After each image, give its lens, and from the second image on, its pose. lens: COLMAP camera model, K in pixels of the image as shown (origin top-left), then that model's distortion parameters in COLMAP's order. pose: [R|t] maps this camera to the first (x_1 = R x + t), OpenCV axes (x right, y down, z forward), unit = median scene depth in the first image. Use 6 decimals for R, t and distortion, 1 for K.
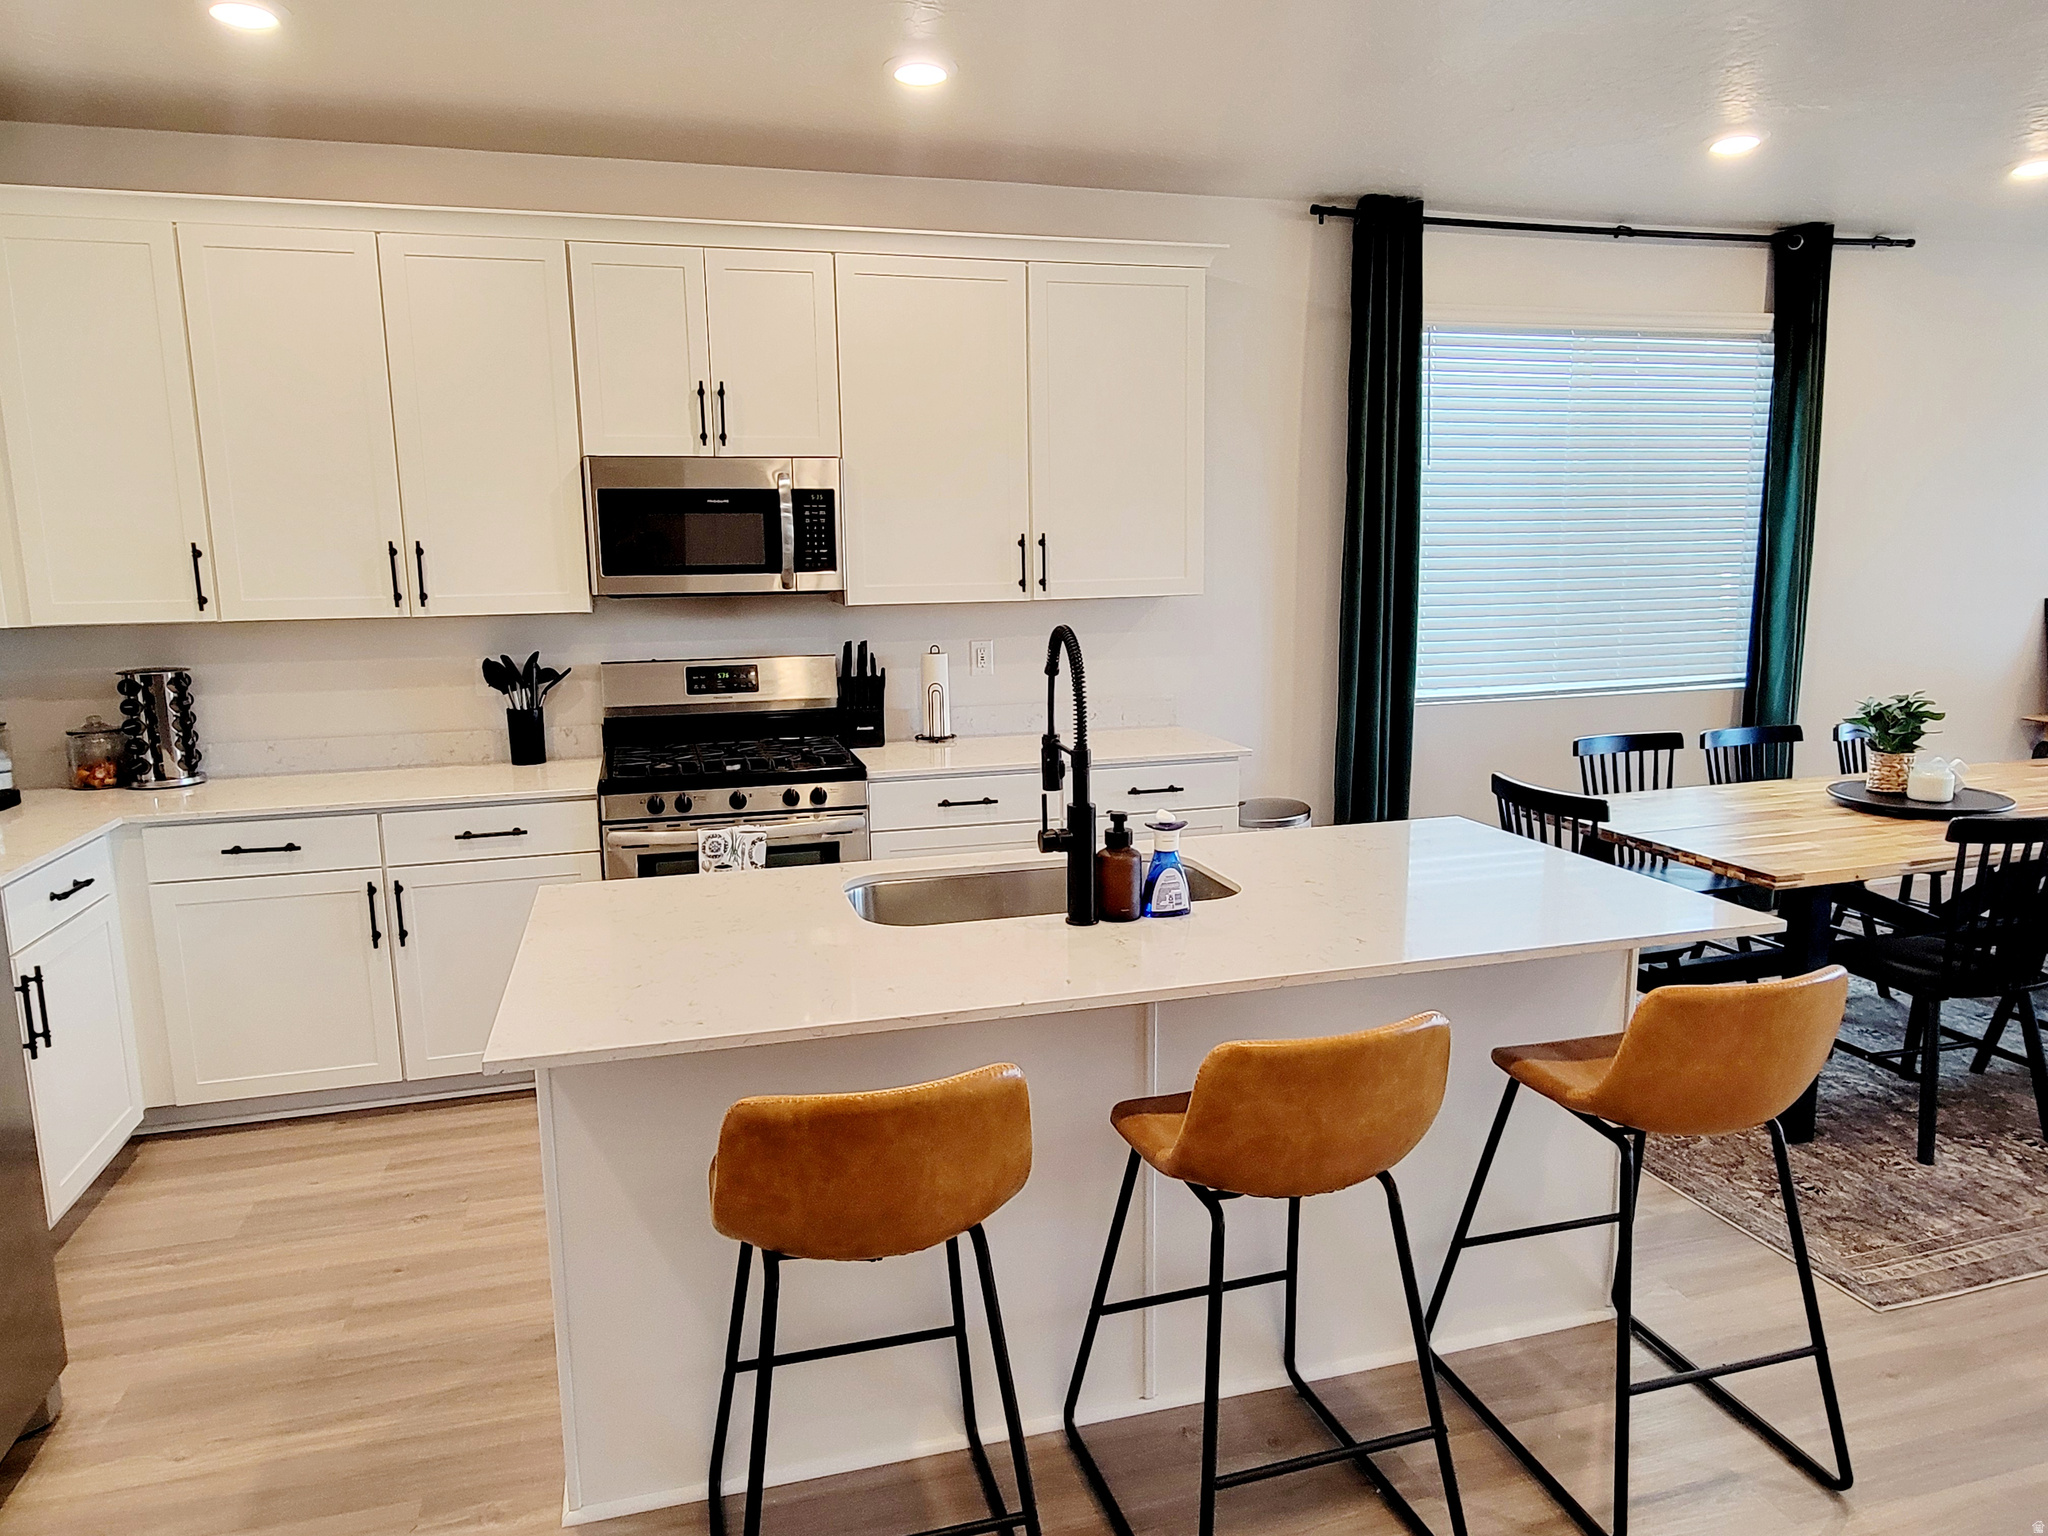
lens RADIAL K [[1303.3, 0, 1014.0], [0, 1303.3, 770.5], [0, 0, 1]] dist [-0.001988, 0.000571]
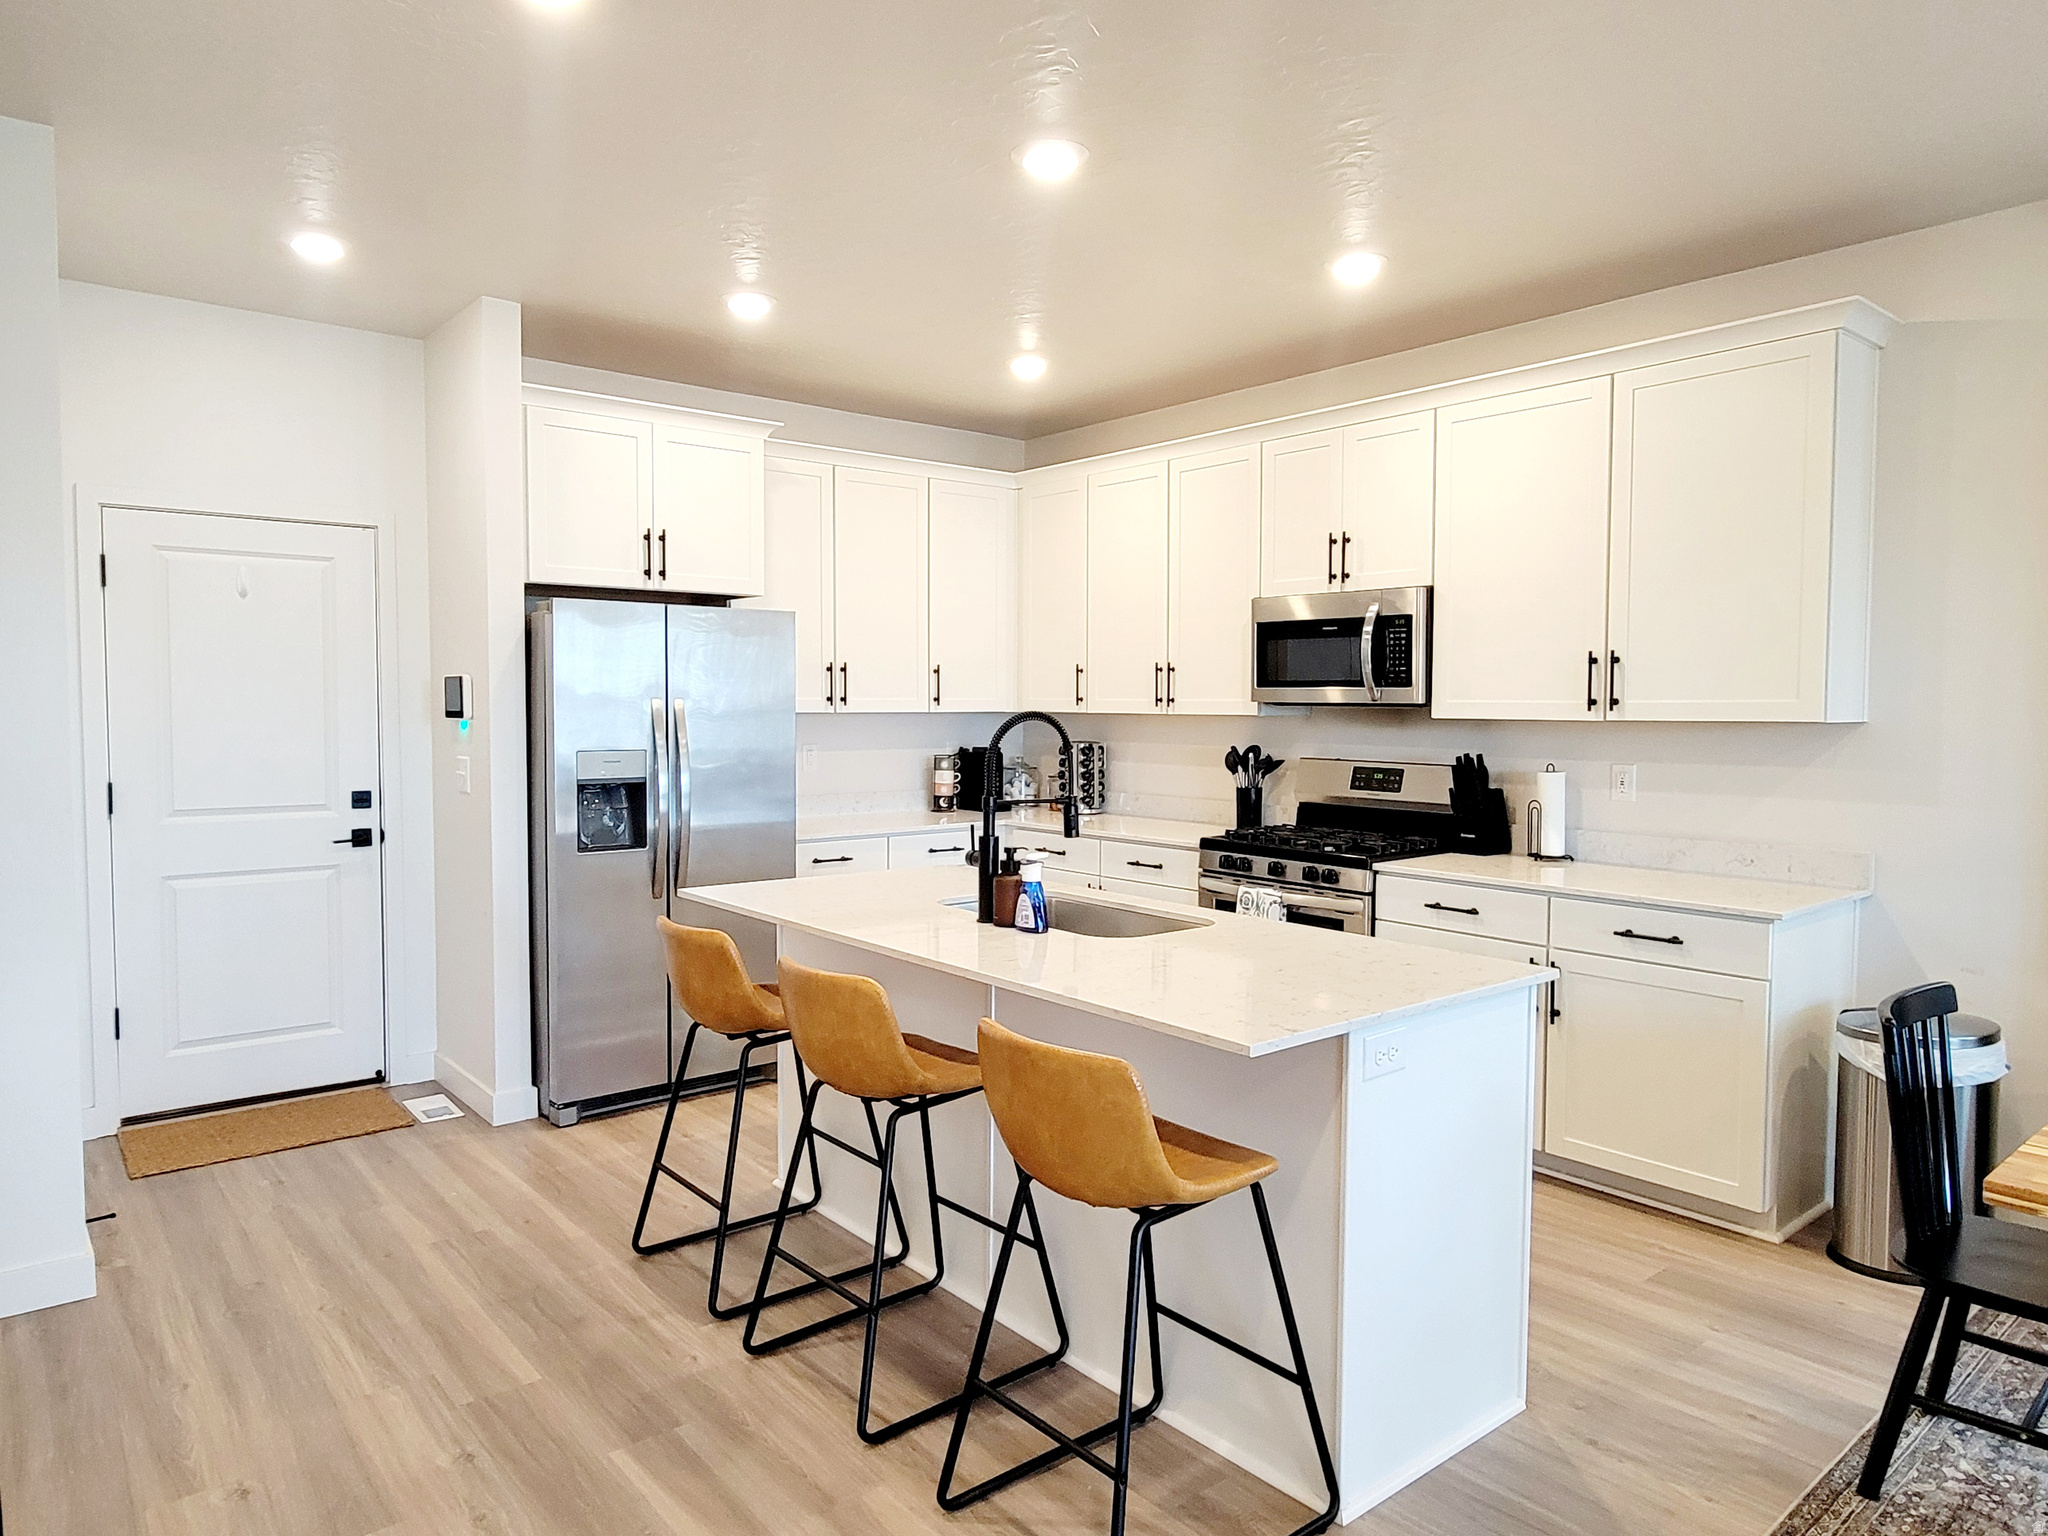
lens RADIAL K [[1303.3, 0, 1014.0], [0, 1303.3, 770.5], [0, 0, 1]] dist [-0.001988, 0.000571]
pose [[0.396611, 0.066559, -0.915571, 0.717536], [-0.161635, 0.986849, 0.001722, -0.027306], [0.903645, 0.147306, 0.402154, 0.240541]]
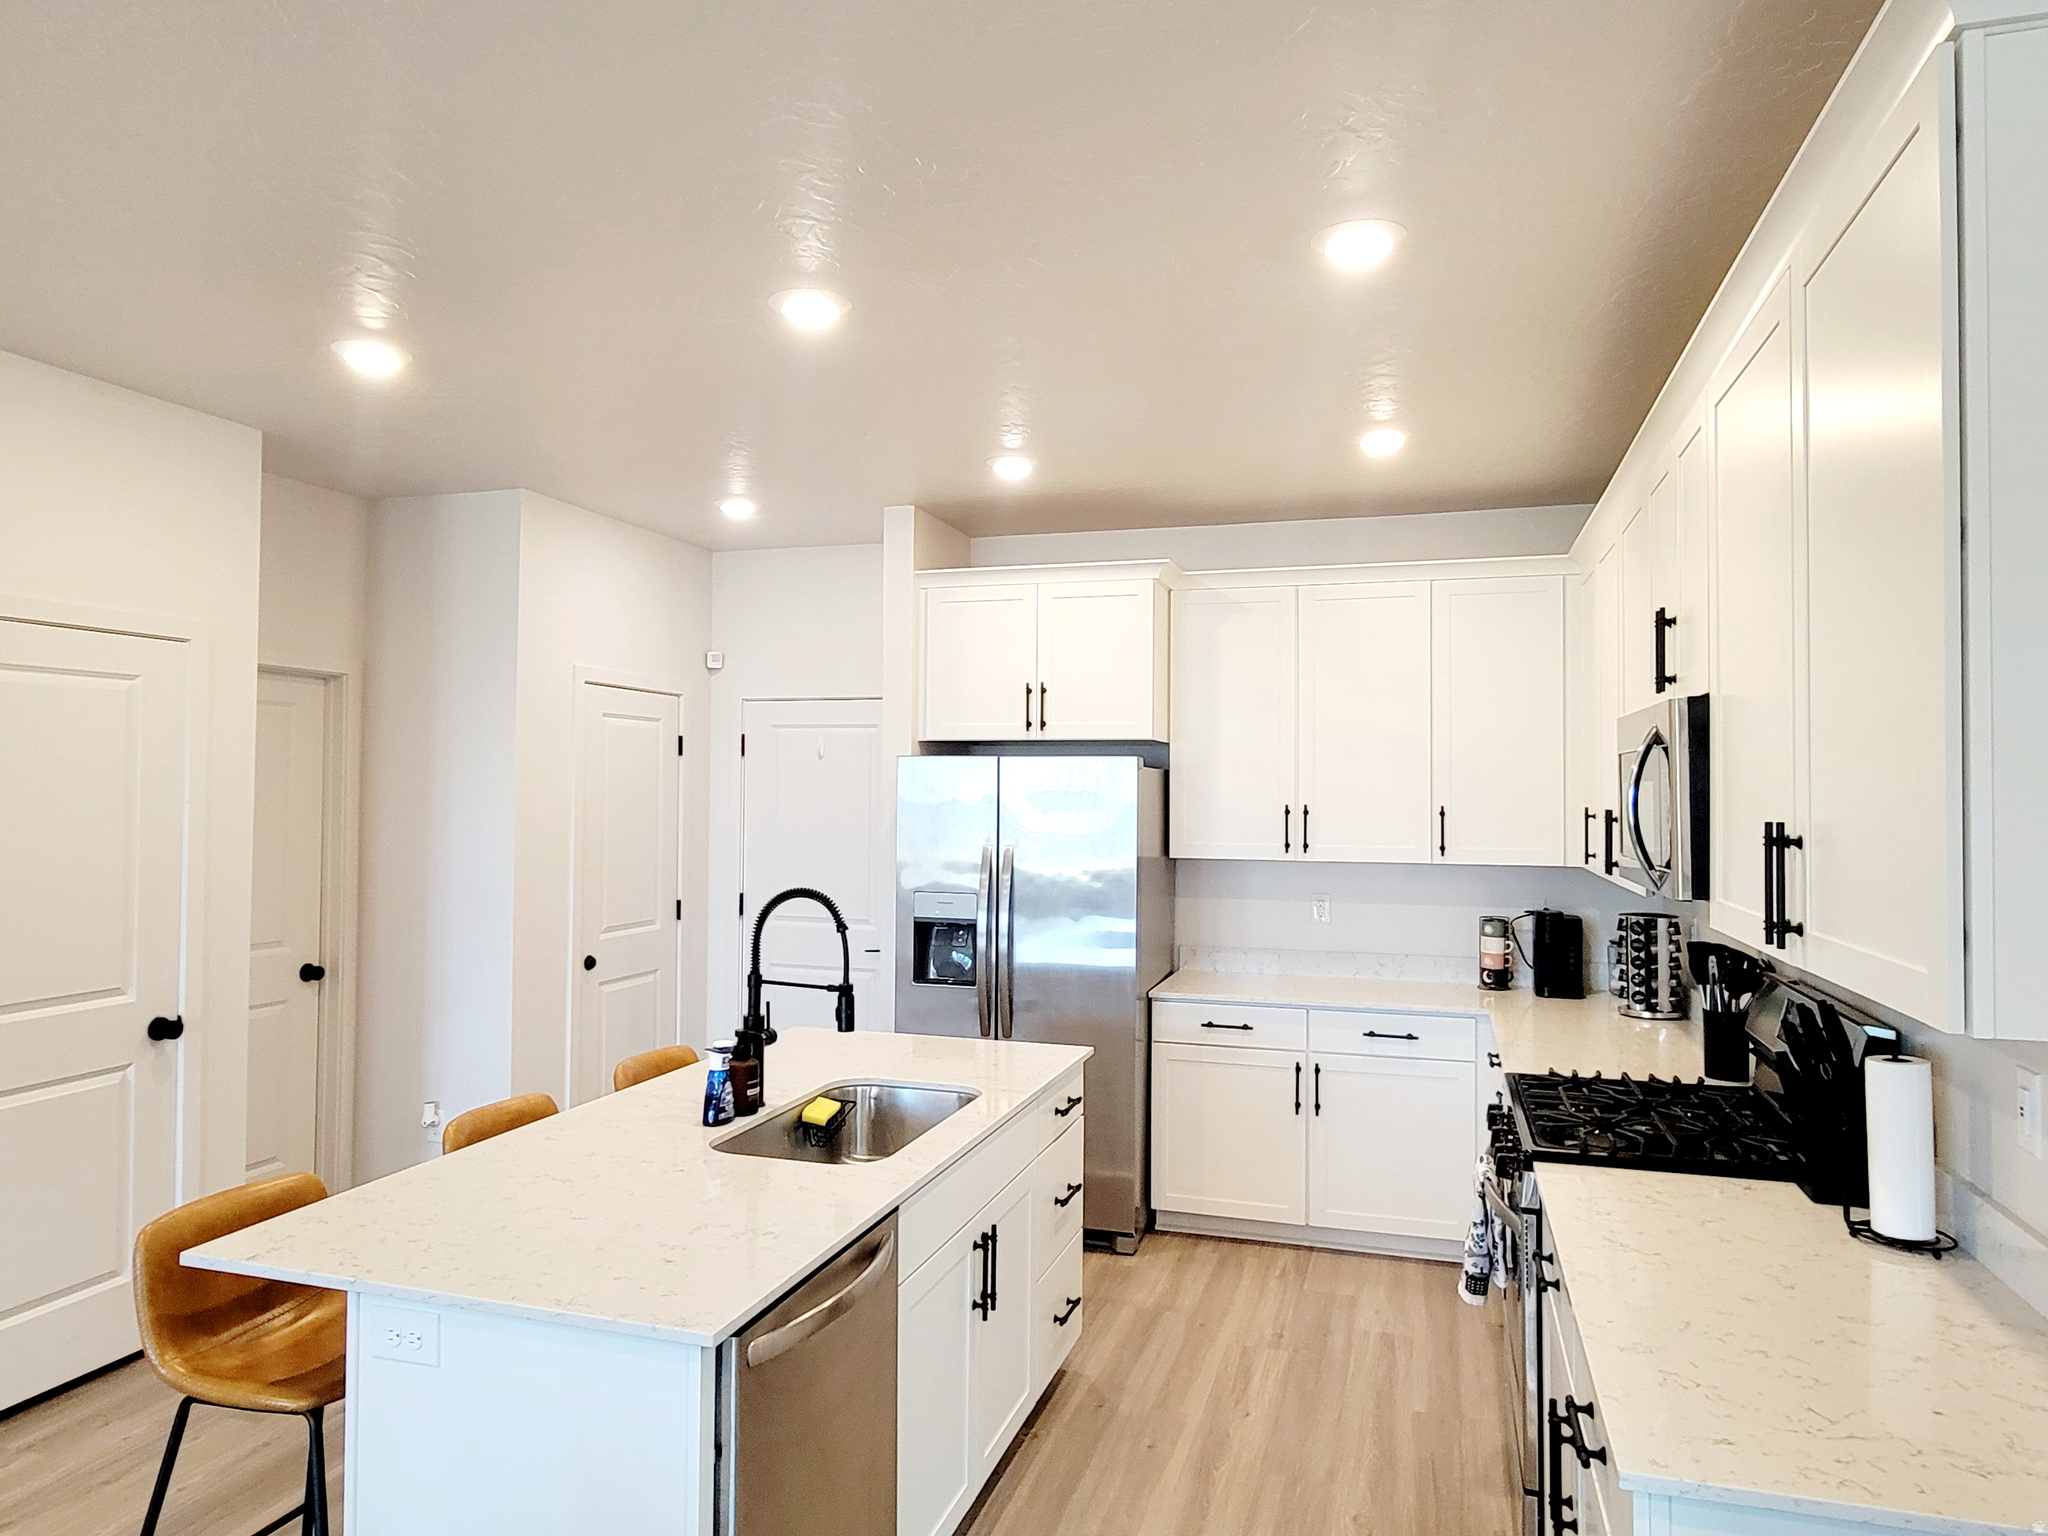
lens RADIAL K [[1303.3, 0, 1014.0], [0, 1303.3, 770.5], [0, 0, 1]] dist [-0.001988, 0.000571]
pose [[-0.554513, -0.002961, -0.832170, 0.549135], [-0.136607, 0.986752, 0.087516, -0.202261], [0.820886, 0.162209, -0.547571, 1.022778]]
